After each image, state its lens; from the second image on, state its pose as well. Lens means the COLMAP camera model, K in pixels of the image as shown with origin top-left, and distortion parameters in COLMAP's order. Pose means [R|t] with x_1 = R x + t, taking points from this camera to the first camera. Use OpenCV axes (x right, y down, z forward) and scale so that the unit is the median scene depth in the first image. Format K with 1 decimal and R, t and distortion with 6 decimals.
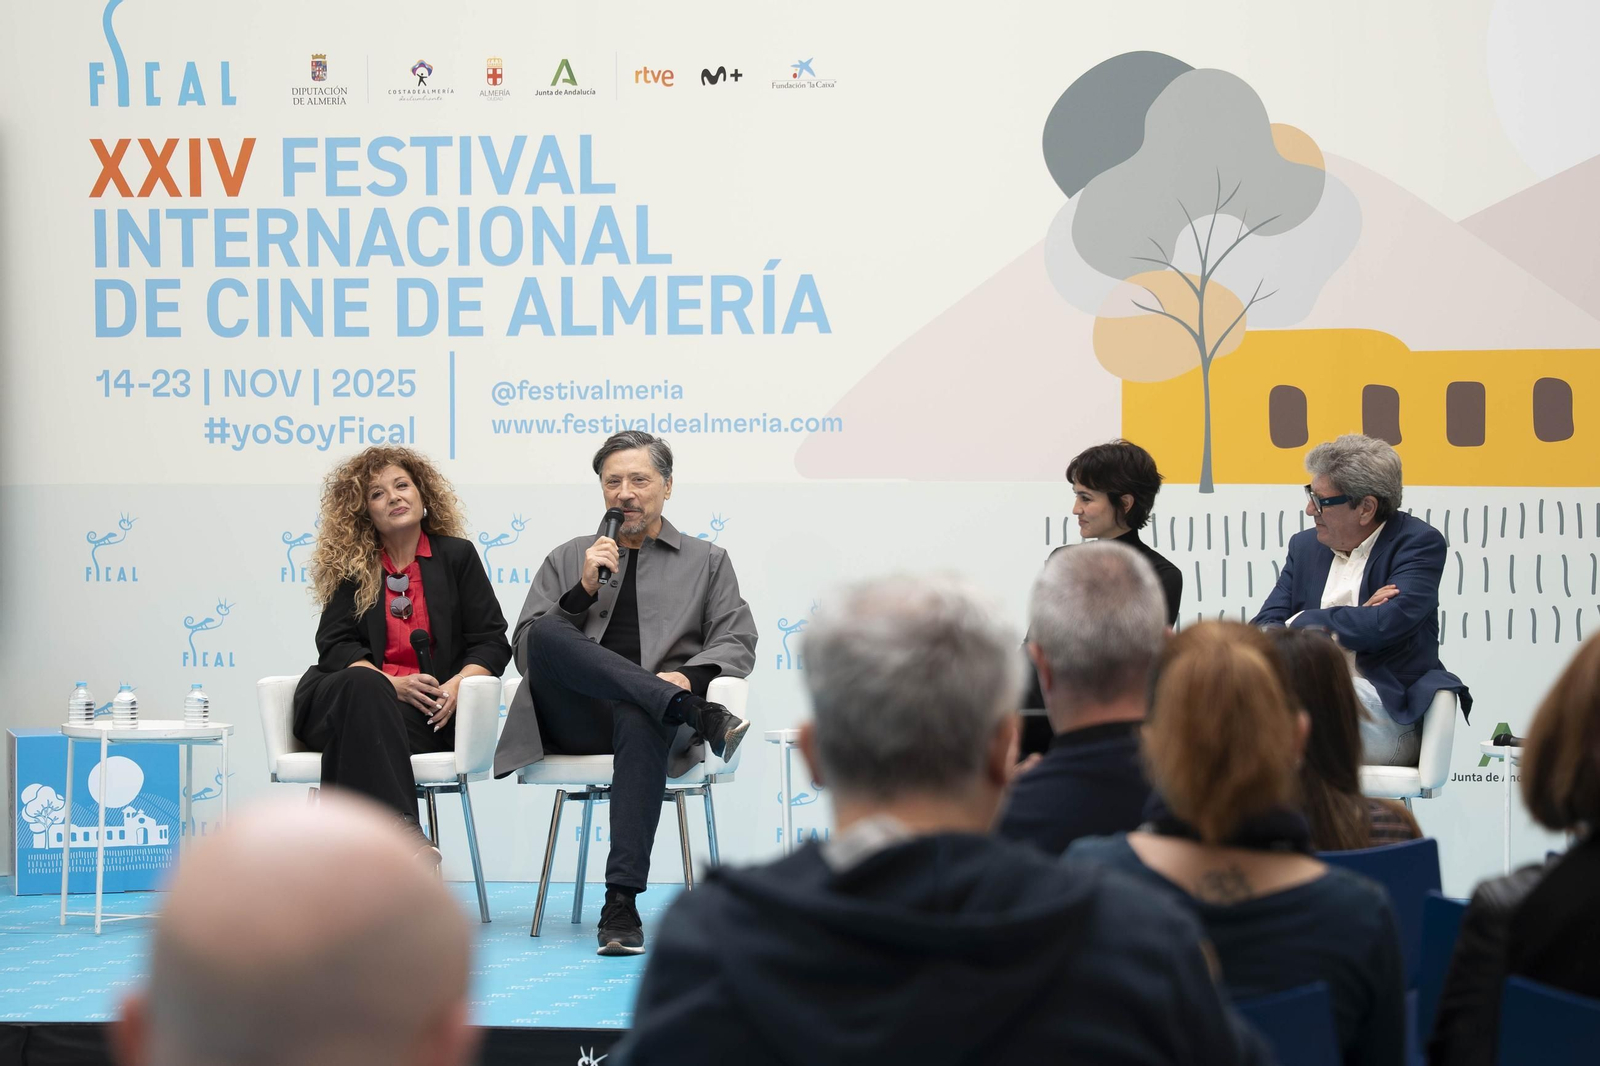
lens RADIAL K [[4730.1, 0, 778.9], [0, 4730.1, 571.4], [0, 0, 1]] dist [0.410061, 0.000000]
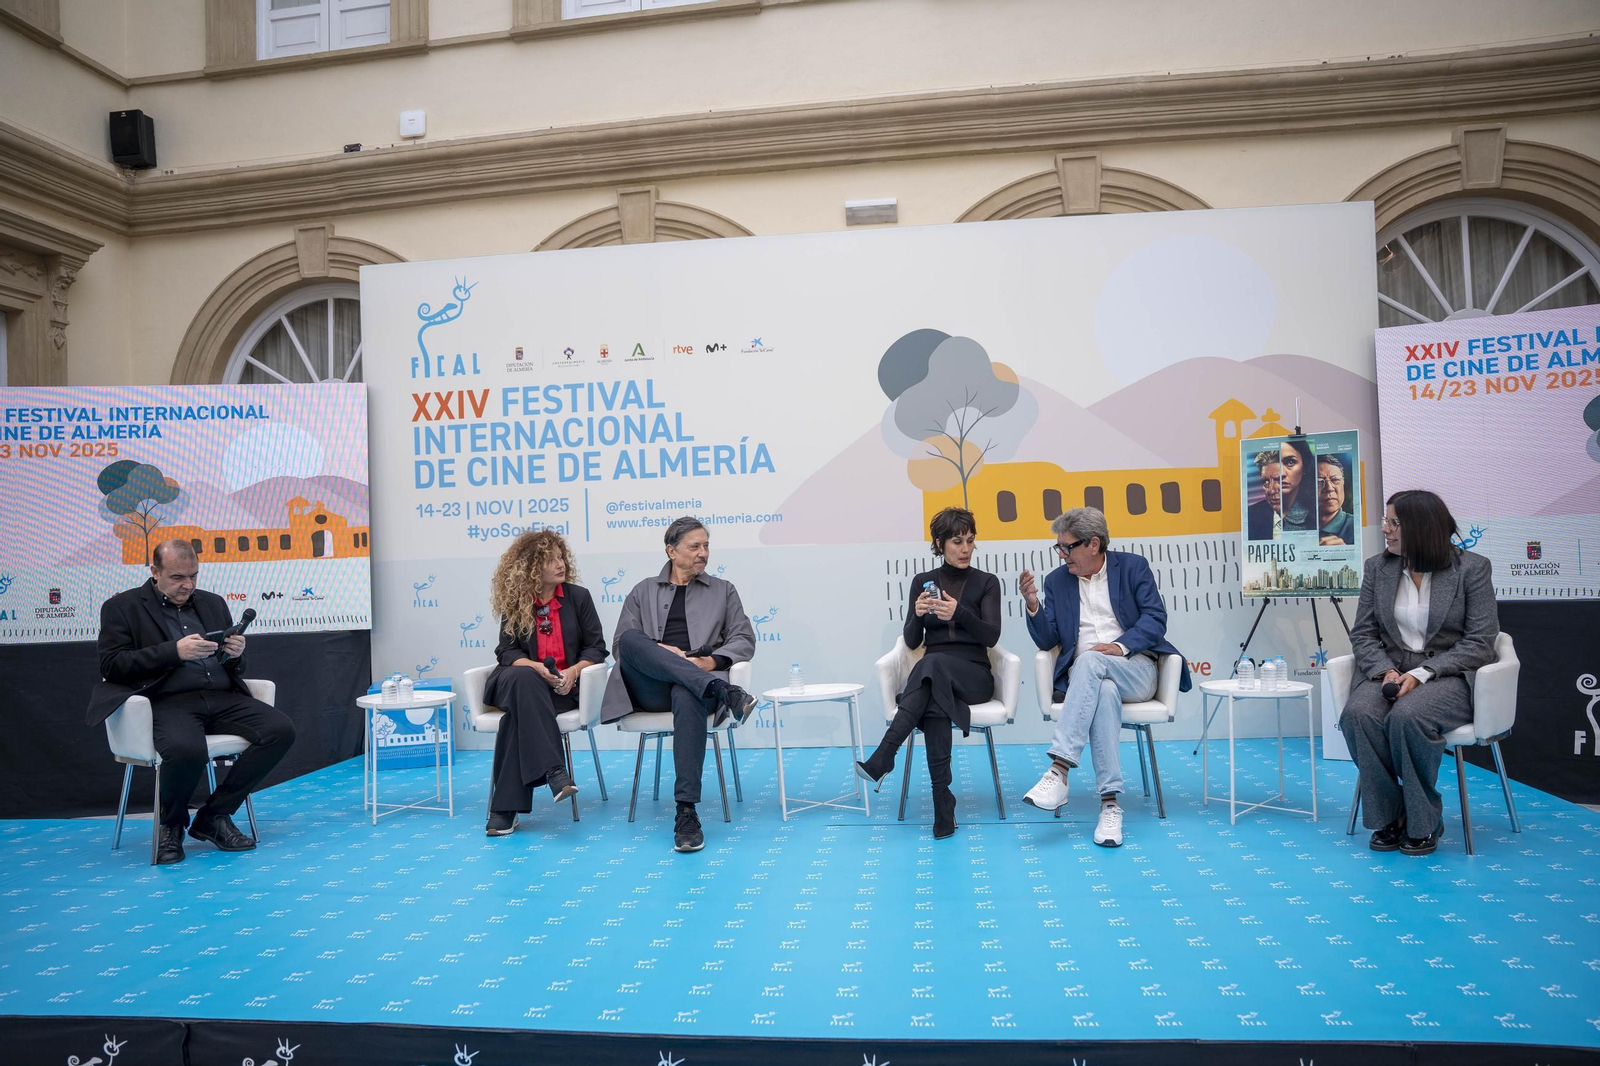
lens RADIAL K [[1090.3, 0, 797.6], [0, 1090.3, 537.7], [0, 0, 1]] dist [-0.134040, 0.093343]
pose [[0.995851, -0.031636, 0.085324, -0.019367], [0.034509, 0.998879, -0.032413, -0.007331], [-0.084203, 0.035223, 0.995826, 0.534632]]
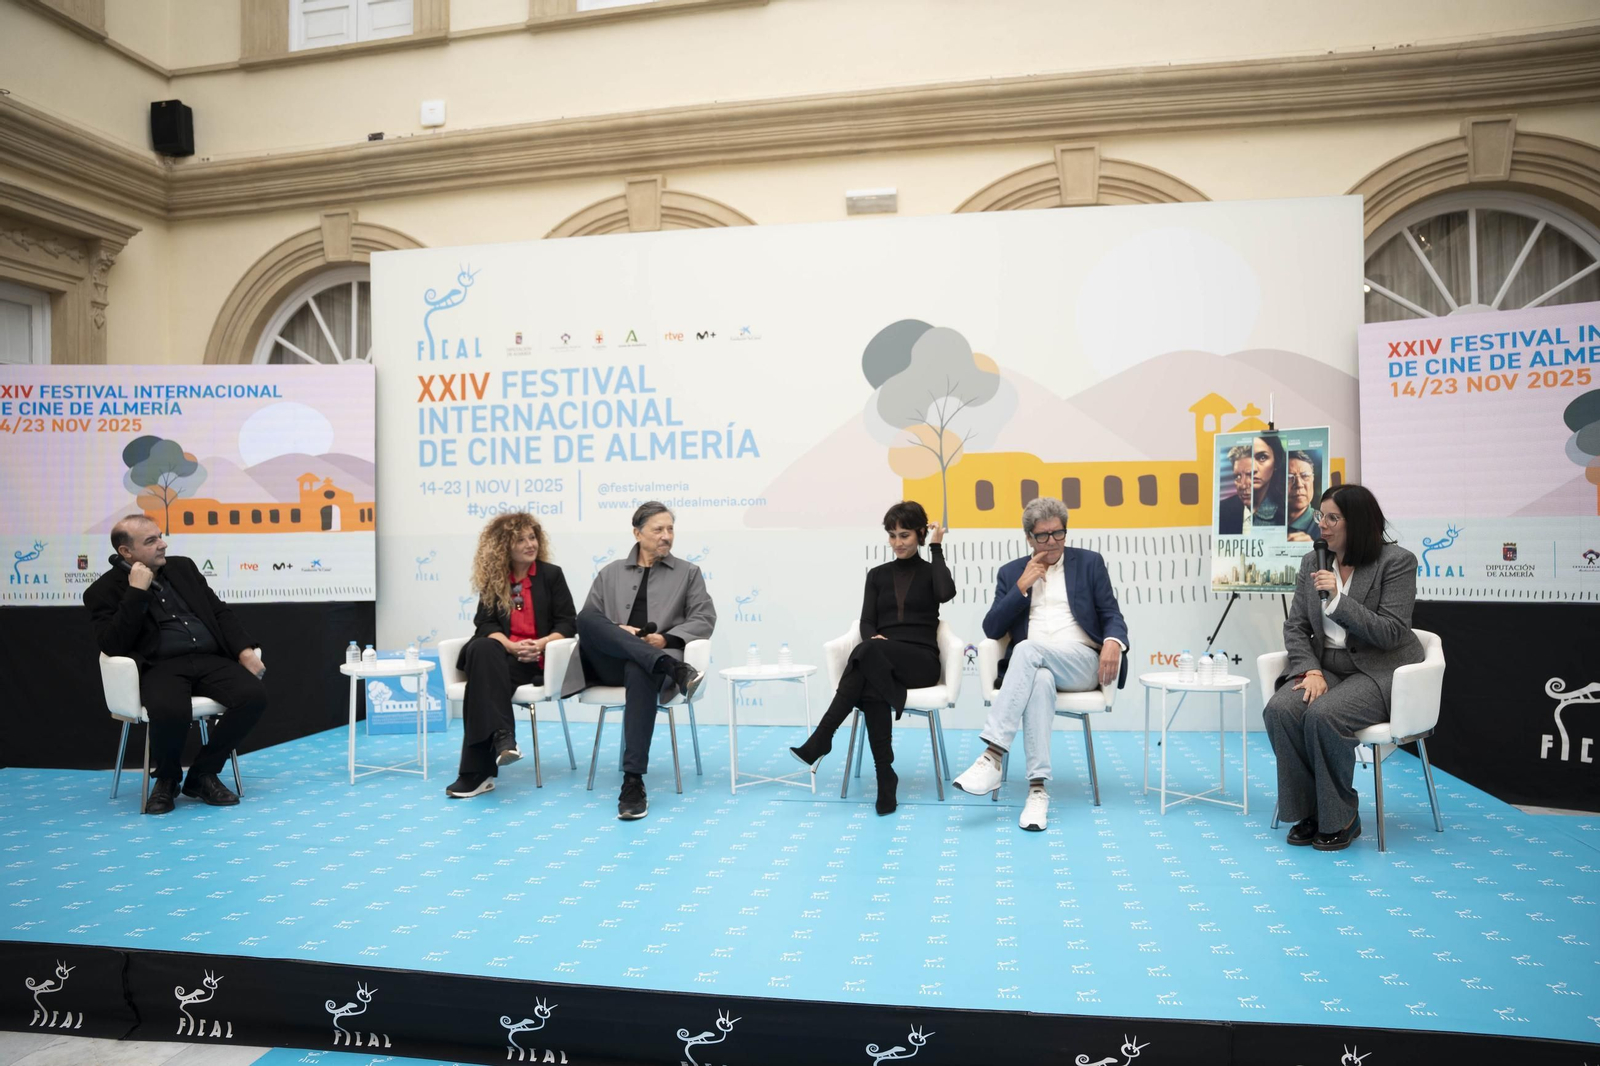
lens RADIAL K [[1090.3, 0, 797.7], [0, 1090.3, 537.3], [0, 0, 1]] dist [-0.134040, 0.093343]
pose [[0.999510, -0.010835, 0.029352, 0.012969], [0.011316, 0.999803, -0.016284, -0.007661], [-0.029170, 0.016608, 0.999436, 0.521097]]
